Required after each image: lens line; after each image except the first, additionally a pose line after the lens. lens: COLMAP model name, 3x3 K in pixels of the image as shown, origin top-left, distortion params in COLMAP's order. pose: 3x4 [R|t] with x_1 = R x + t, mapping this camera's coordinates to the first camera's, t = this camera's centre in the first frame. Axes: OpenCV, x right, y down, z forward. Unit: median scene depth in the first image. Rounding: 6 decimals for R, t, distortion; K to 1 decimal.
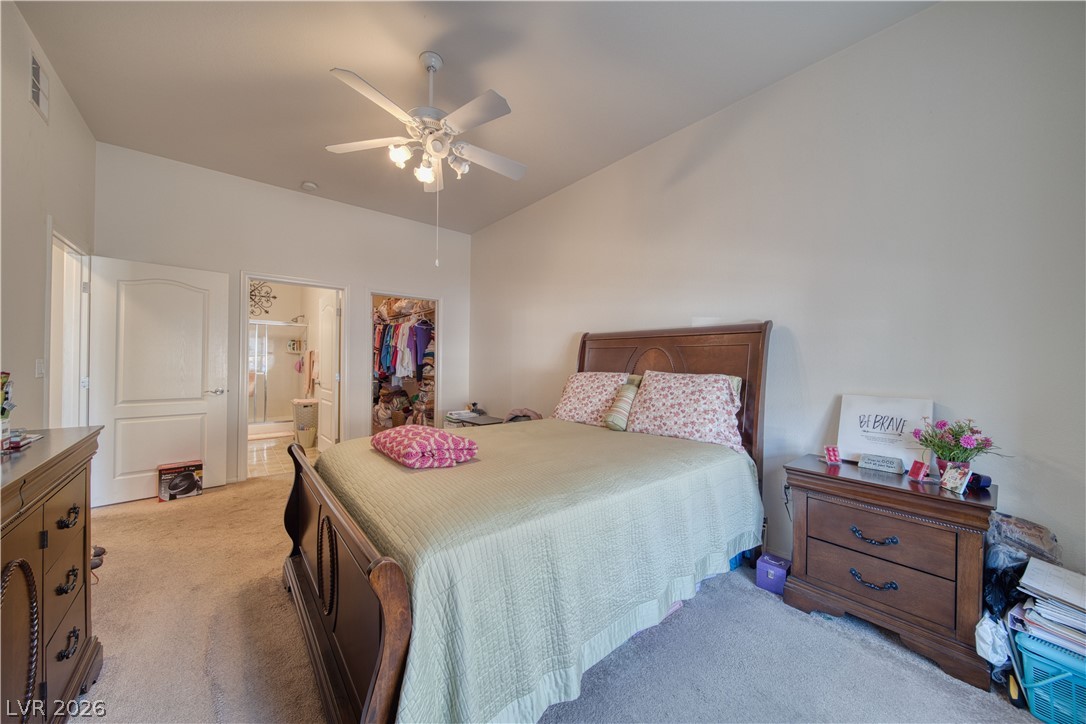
lens RADIAL K [[377.4, 0, 544.5], [0, 377.4, 361.1], [0, 0, 1]] dist [-0.003547, -0.000796]
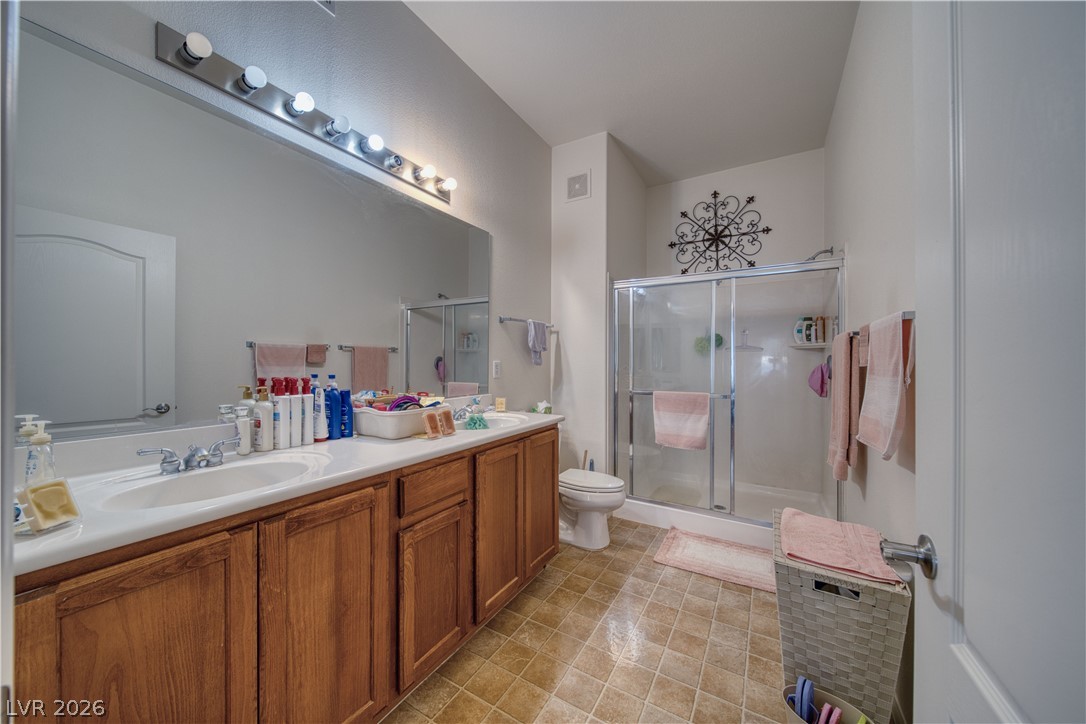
lens RADIAL K [[377.4, 0, 543.7], [0, 377.4, 363.8], [0, 0, 1]] dist [-0.003547, -0.000796]
pose [[0.322488, -0.006539, -0.946551, -0.370691], [0.002461, 0.999979, -0.006070, -0.001374], [0.946570, -0.000372, 0.322497, 0.596458]]
